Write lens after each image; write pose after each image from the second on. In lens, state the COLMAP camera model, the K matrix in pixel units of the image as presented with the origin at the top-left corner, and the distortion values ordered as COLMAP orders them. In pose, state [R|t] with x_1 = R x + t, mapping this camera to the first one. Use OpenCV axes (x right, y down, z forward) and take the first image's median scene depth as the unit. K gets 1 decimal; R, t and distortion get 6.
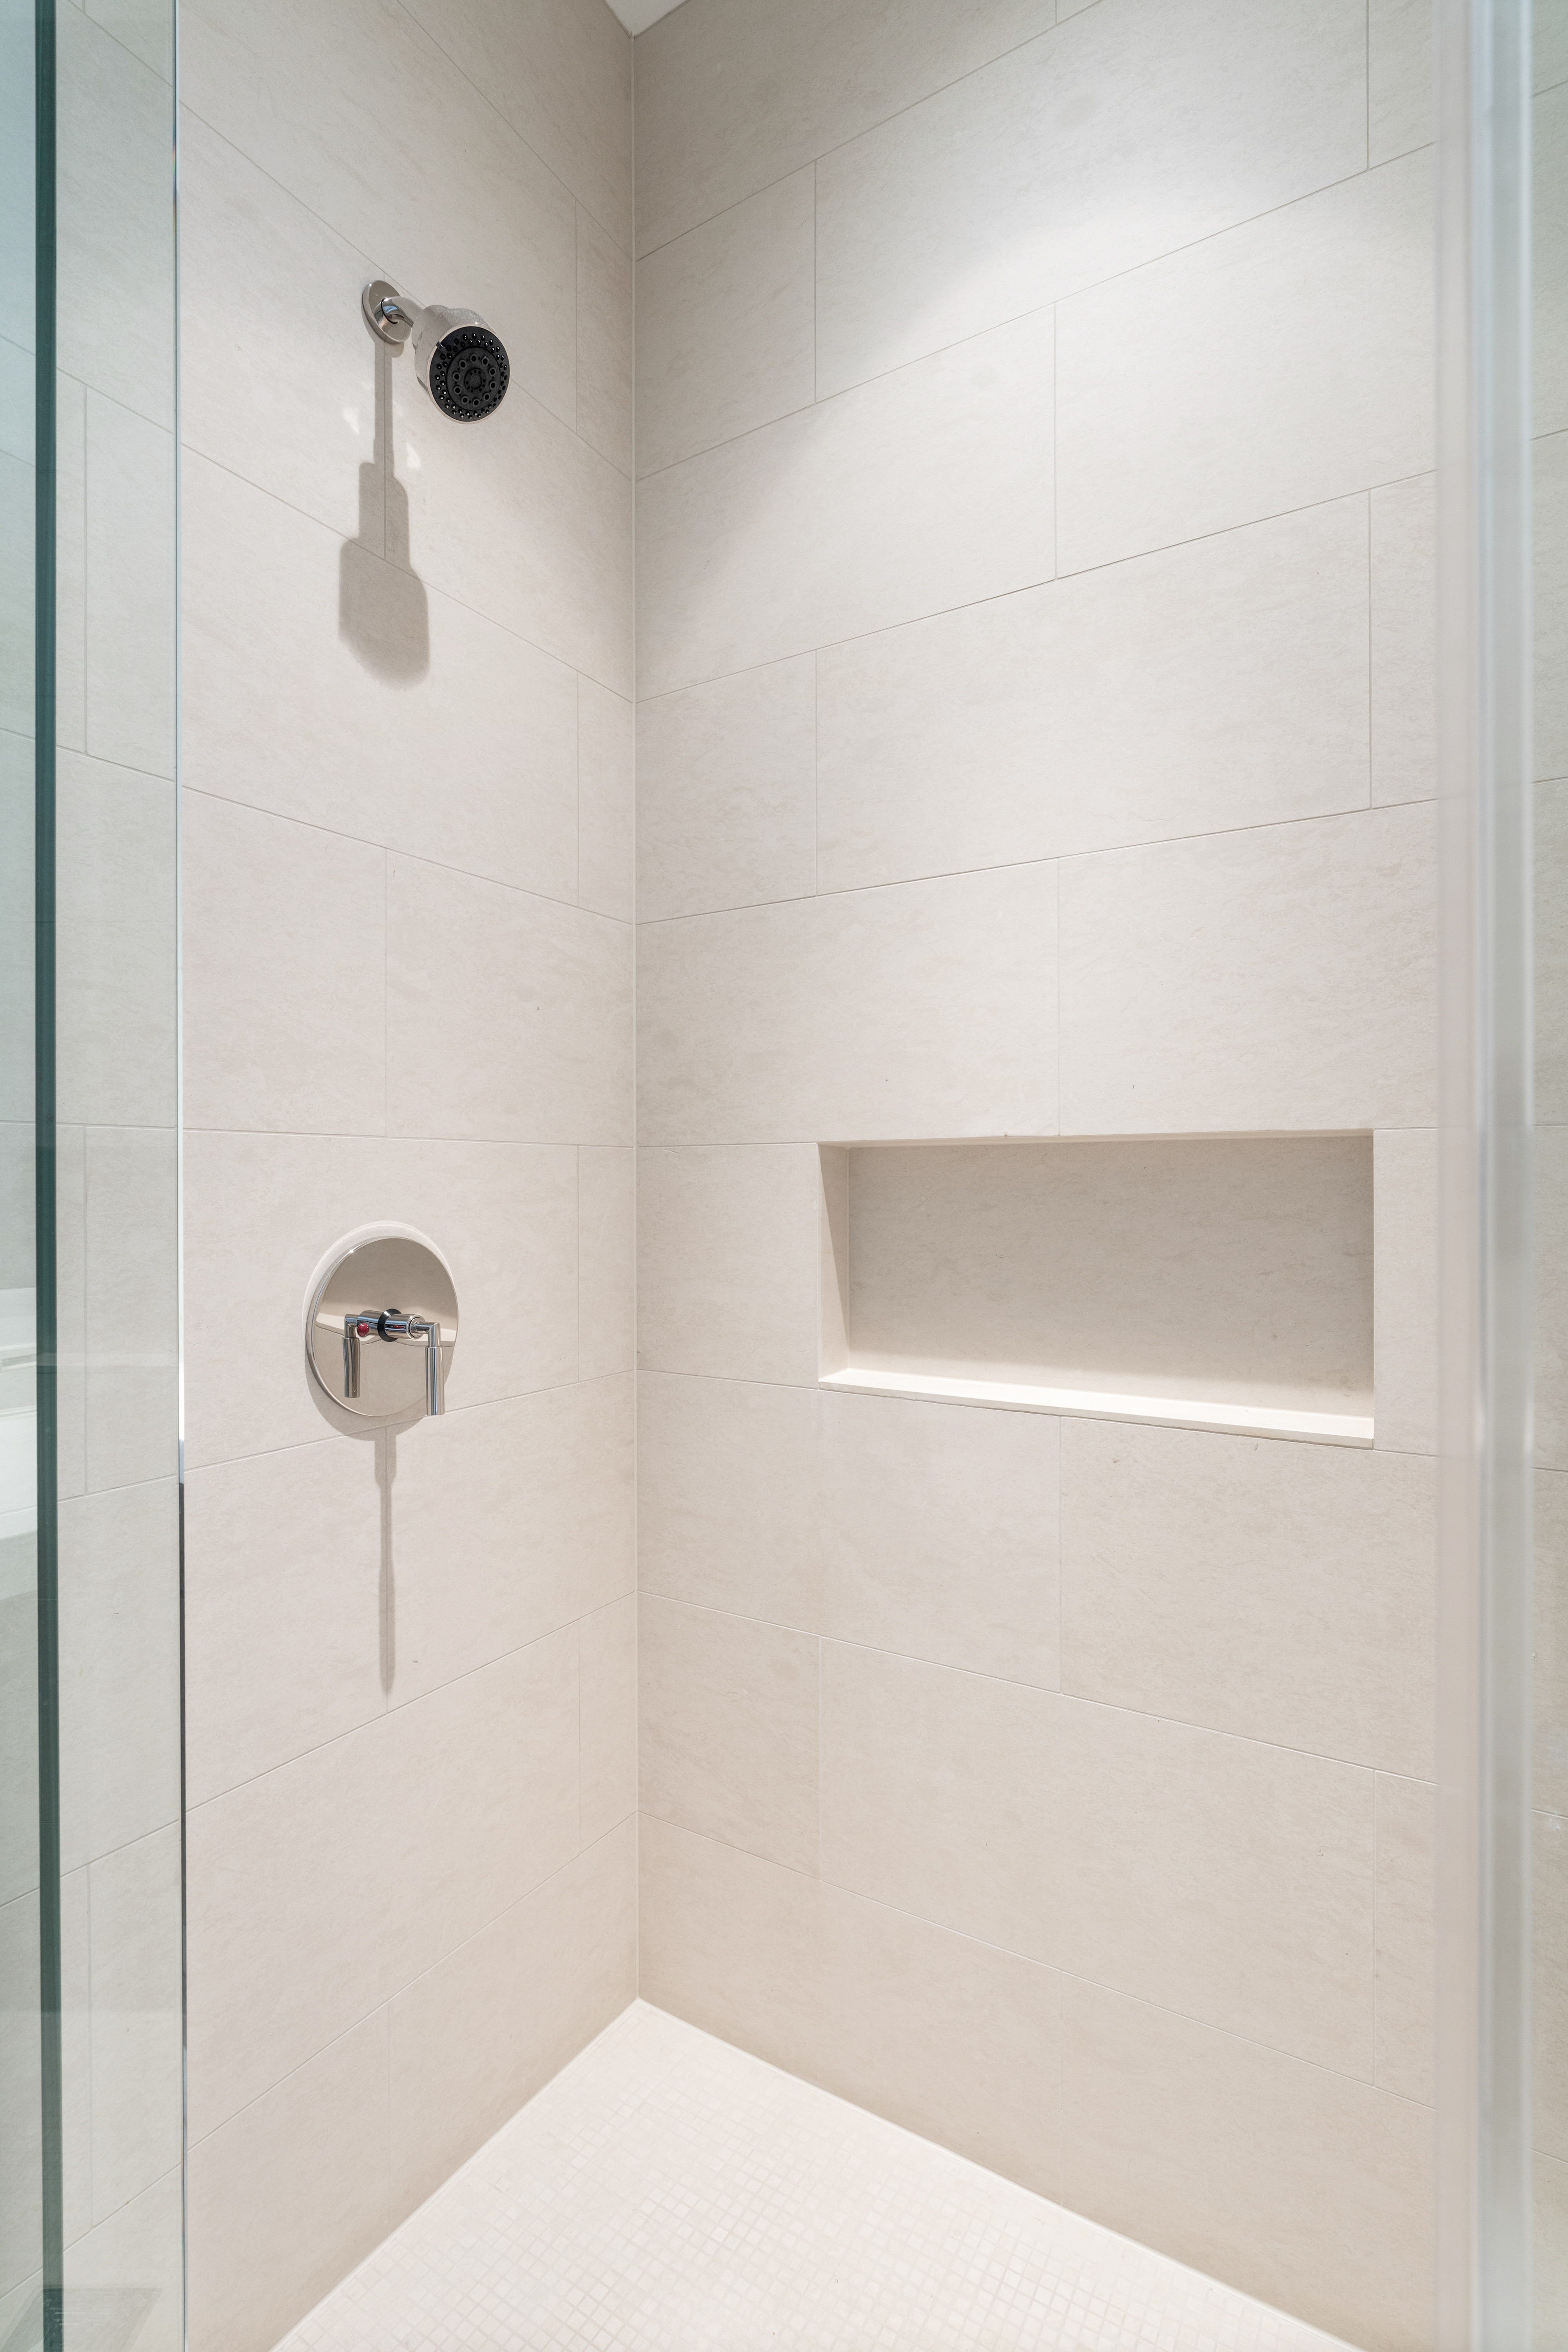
lens RADIAL K [[1143.6, 0, 774.3], [0, 1143.6, 1189.9], [0, 0, 1]] dist [-0.005038, -0.000370]
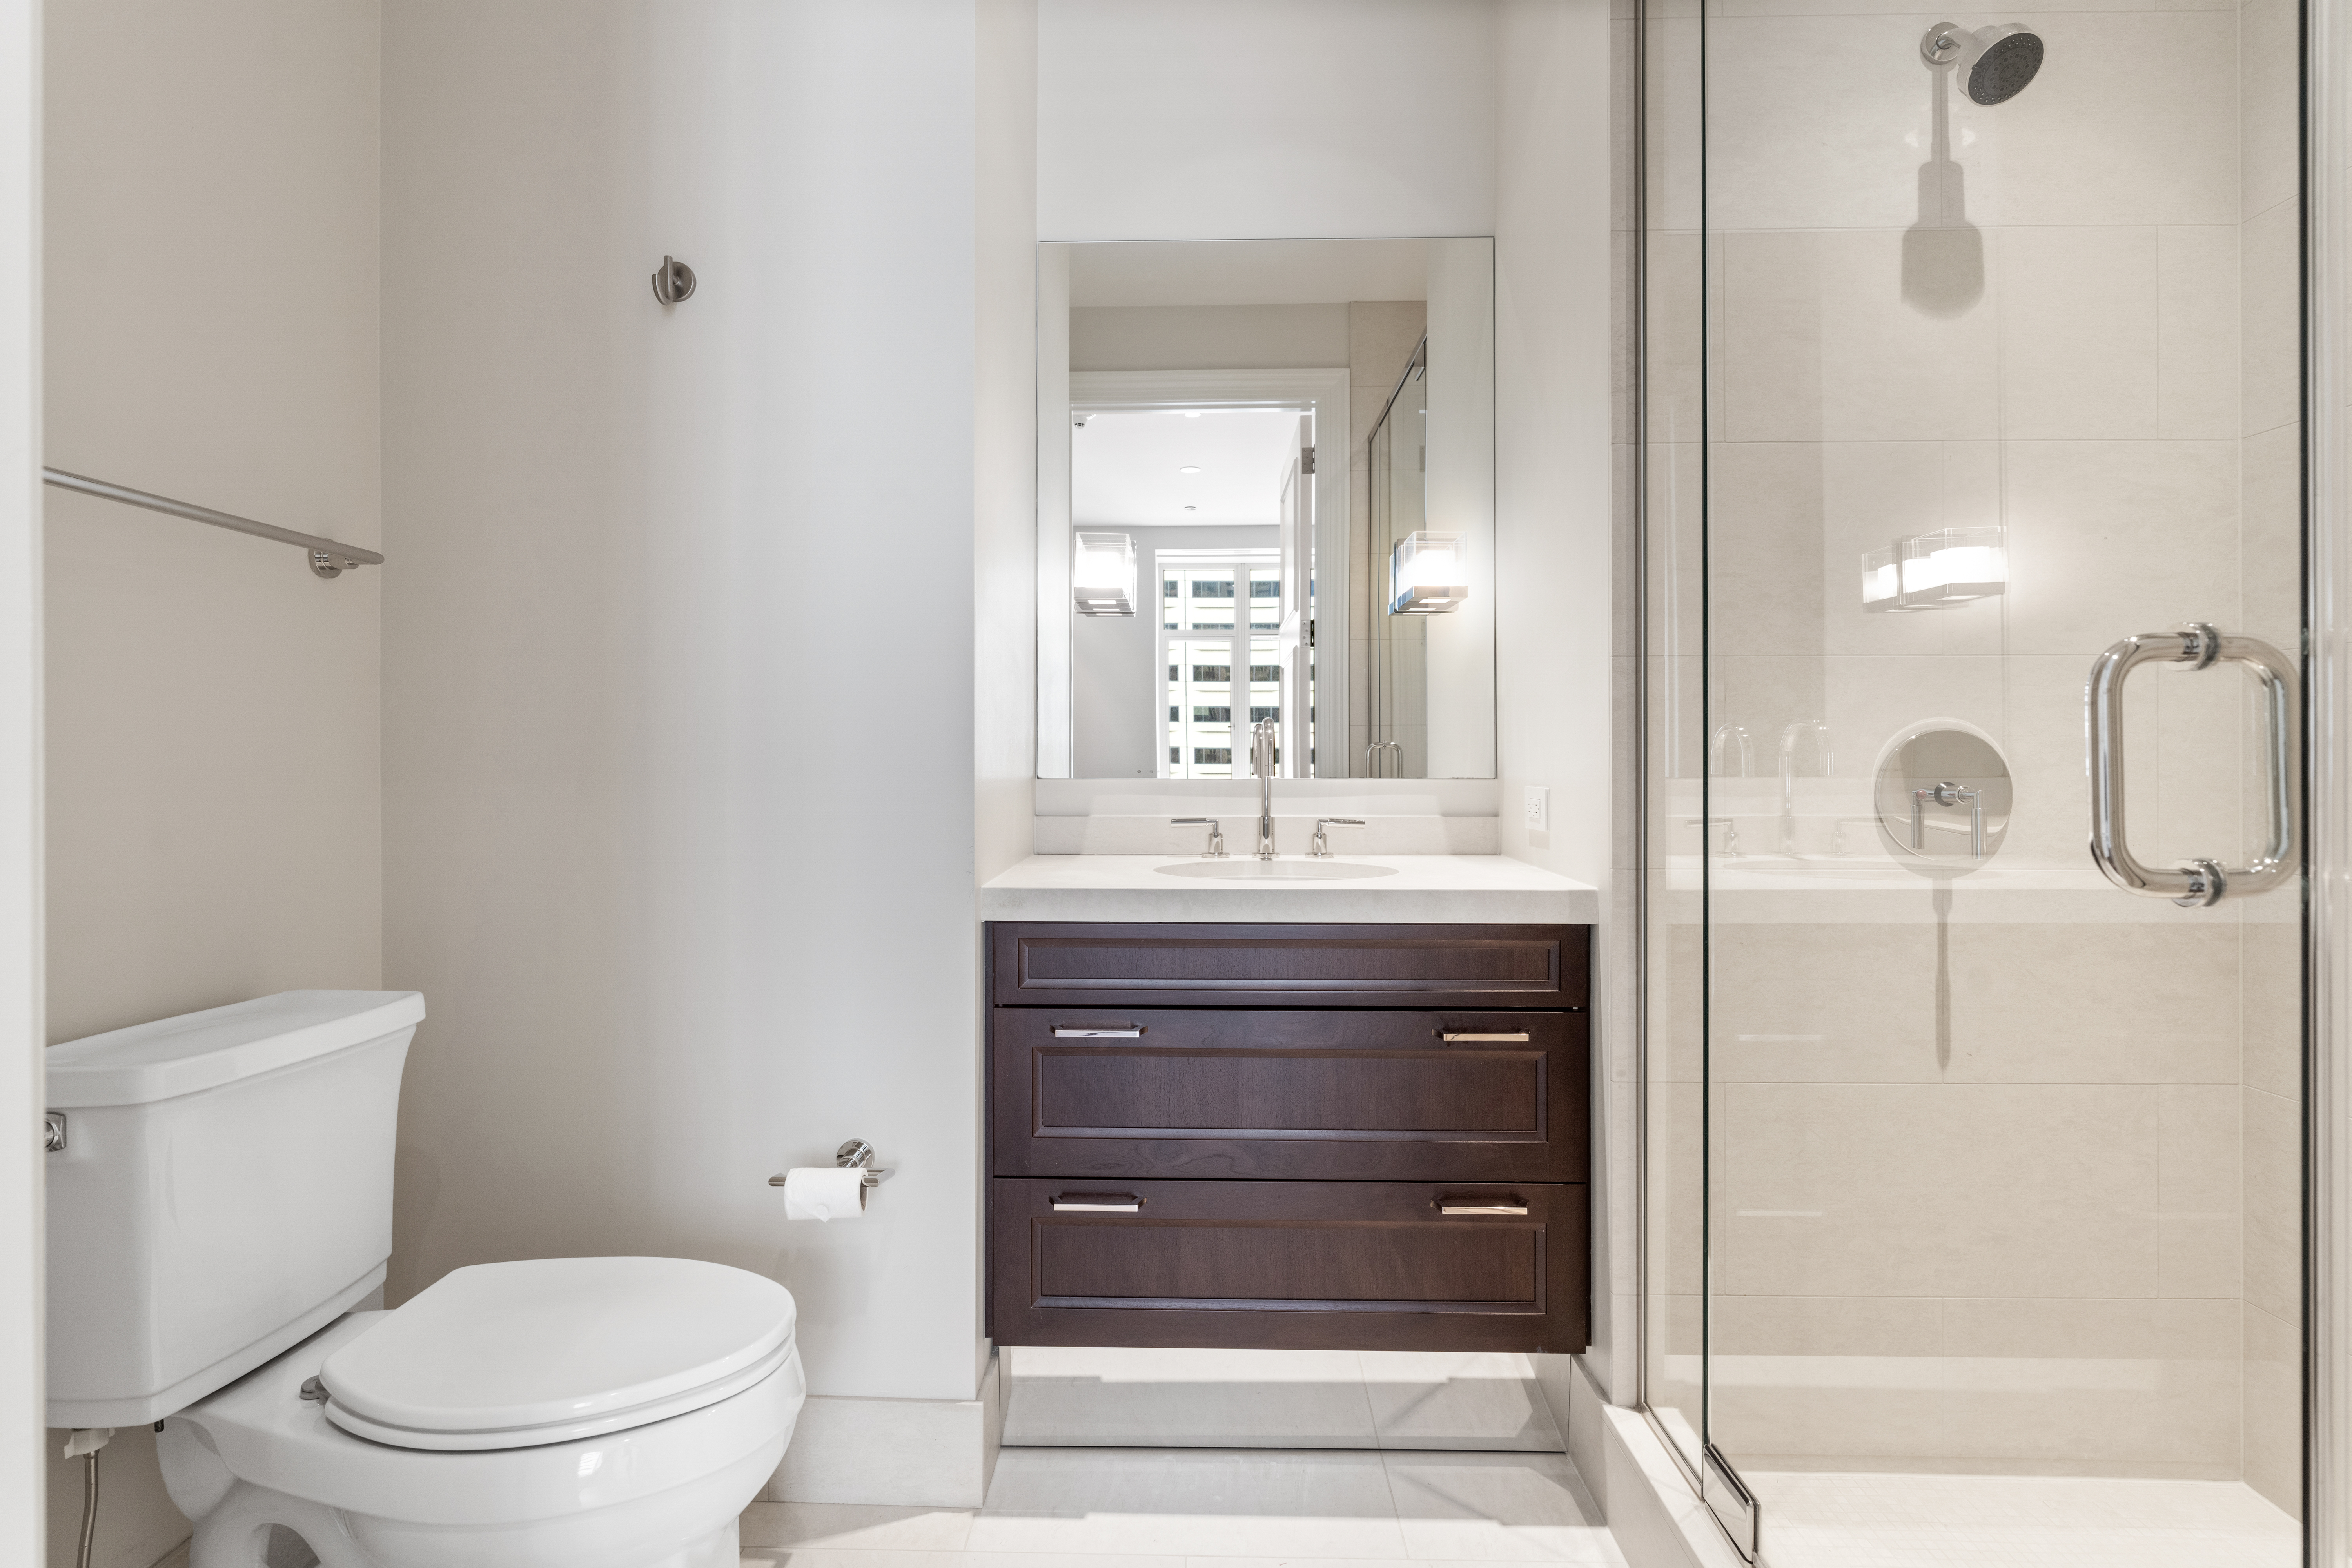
lens RADIAL K [[1143.6, 0, 1166.4], [0, 1143.6, 765.1], [0, 0, 1]] dist [-0.005038, -0.000370]
pose [[0.522815, 0.003378, -0.852440, 0.329455], [0.000569, 0.999991, 0.004312, 0.077187], [0.852446, -0.002740, 0.522808, -0.486195]]
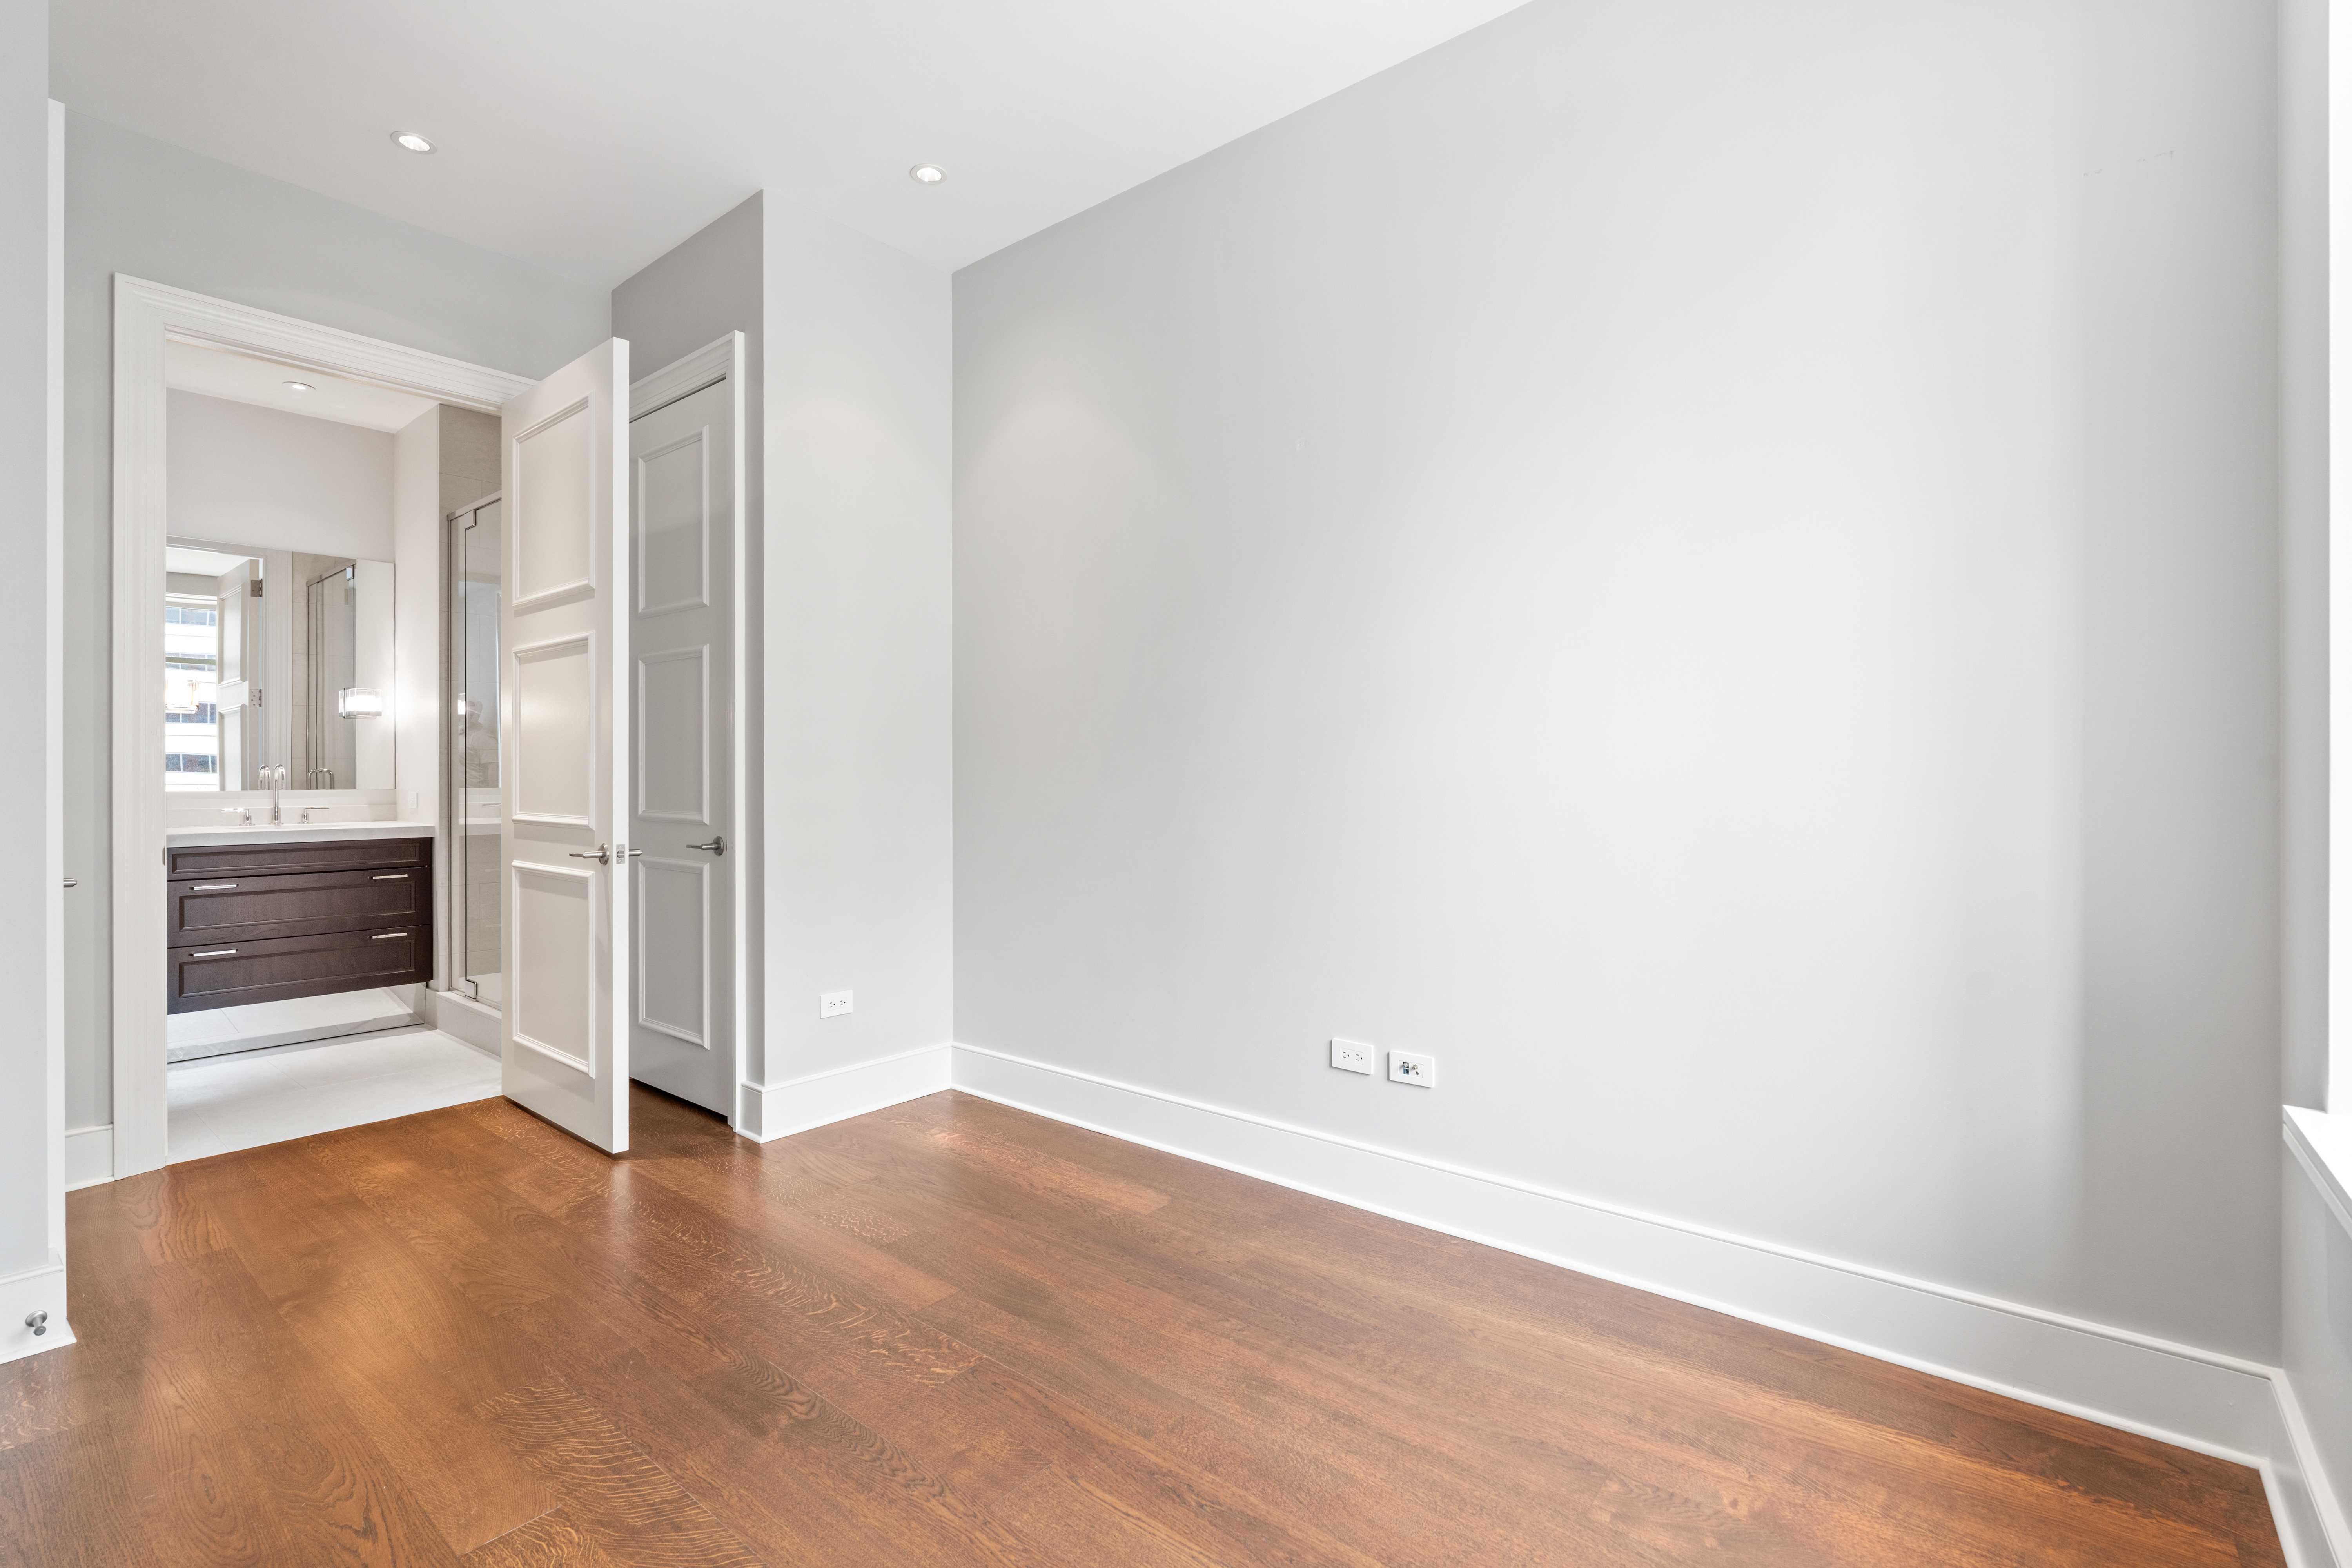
lens RADIAL K [[1060.1, 0, 1178.9], [0, 1060.1, 766.8], [0, 0, 1]] dist [0.002511, 0.000152]
pose [[0.993399, 0.000161, -0.114708, 2.669839], [0.000035, 0.999999, 0.001709, 0.007464], [0.114708, -0.001702, 0.993398, -2.964711]]
